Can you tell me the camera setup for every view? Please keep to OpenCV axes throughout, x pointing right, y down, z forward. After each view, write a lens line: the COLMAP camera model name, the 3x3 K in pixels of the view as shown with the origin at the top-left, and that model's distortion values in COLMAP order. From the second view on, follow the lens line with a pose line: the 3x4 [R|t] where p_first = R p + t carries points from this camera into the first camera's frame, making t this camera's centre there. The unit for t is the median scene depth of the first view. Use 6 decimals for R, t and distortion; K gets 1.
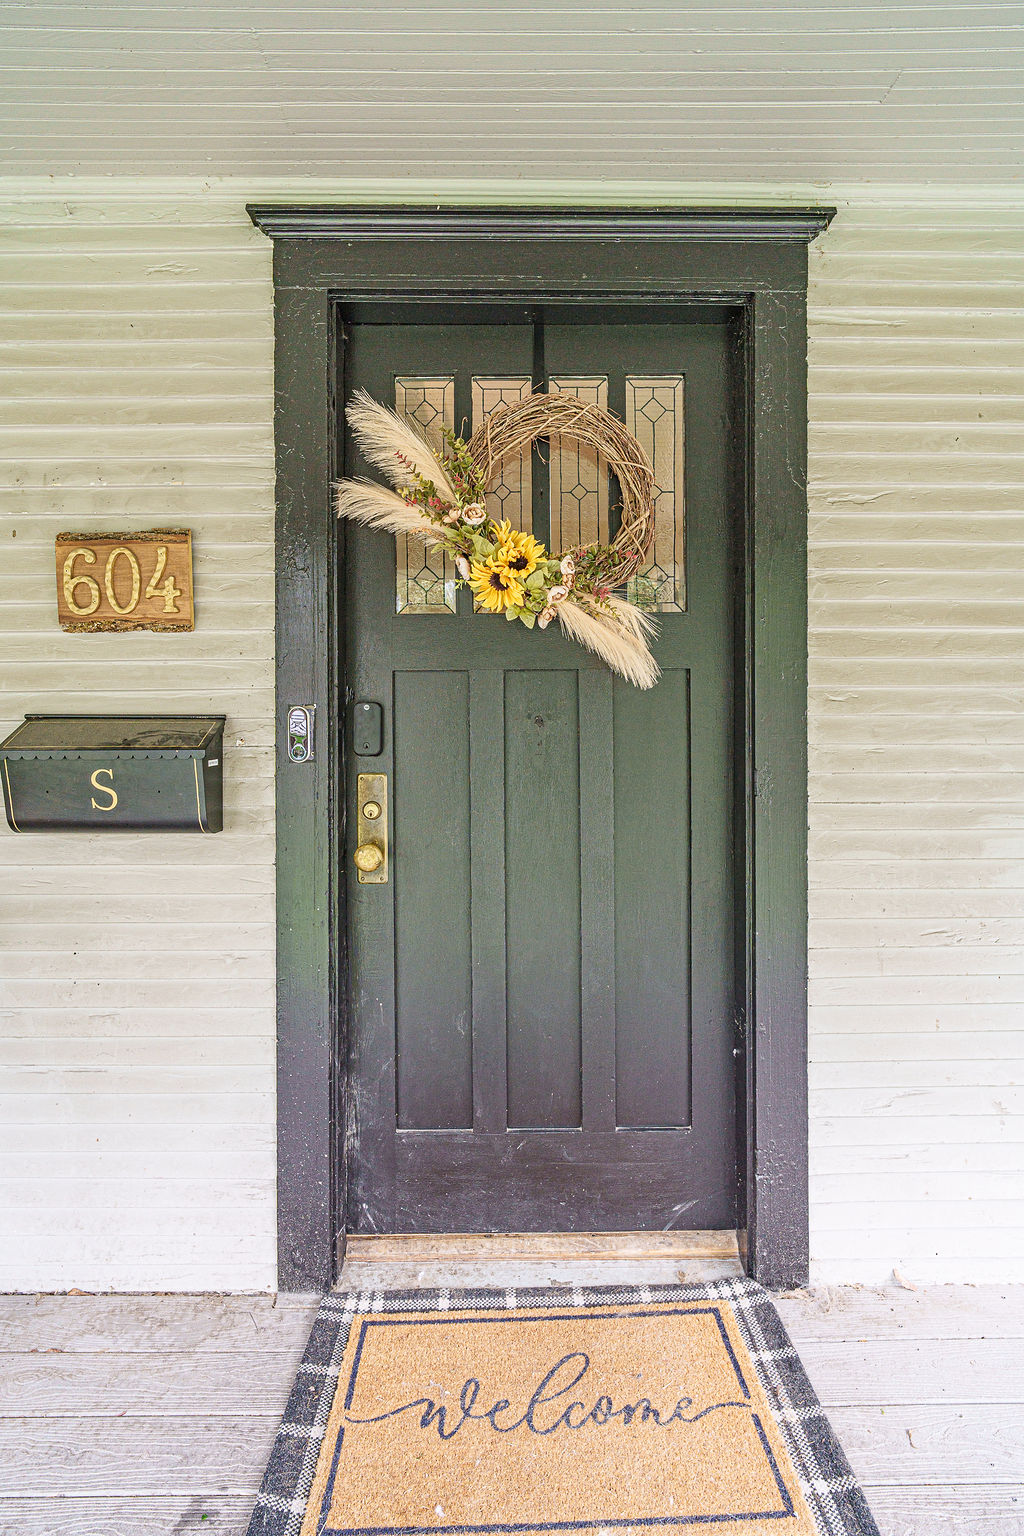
lens RADIAL K [[716.8, 0, 512.0], [0, 716.8, 768.0], [0, 0, 1]] dist [-0.021556, 0.012294]
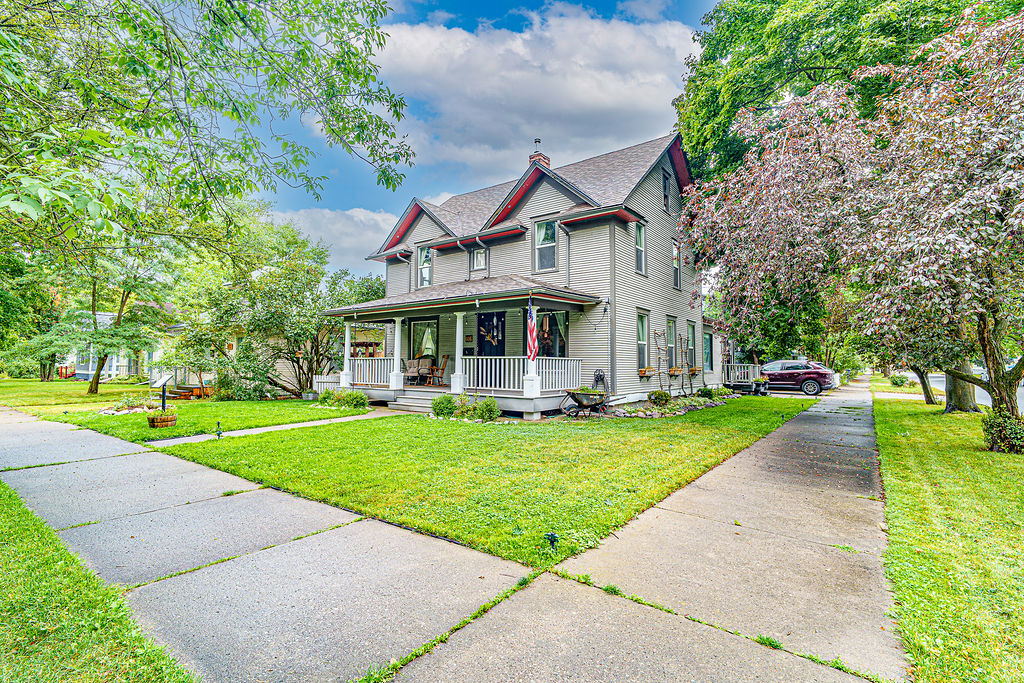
lens RADIAL K [[448.2, 0, 512.0], [0, 448.2, 341.5], [0, 0, 1]] dist [0.000491, 0.000062]
pose [[0.828312, -0.020018, -0.559910, 5.454338], [-0.014643, 0.998247, -0.057352, 0.313704], [0.560076, 0.055704, 0.826566, -6.242581]]
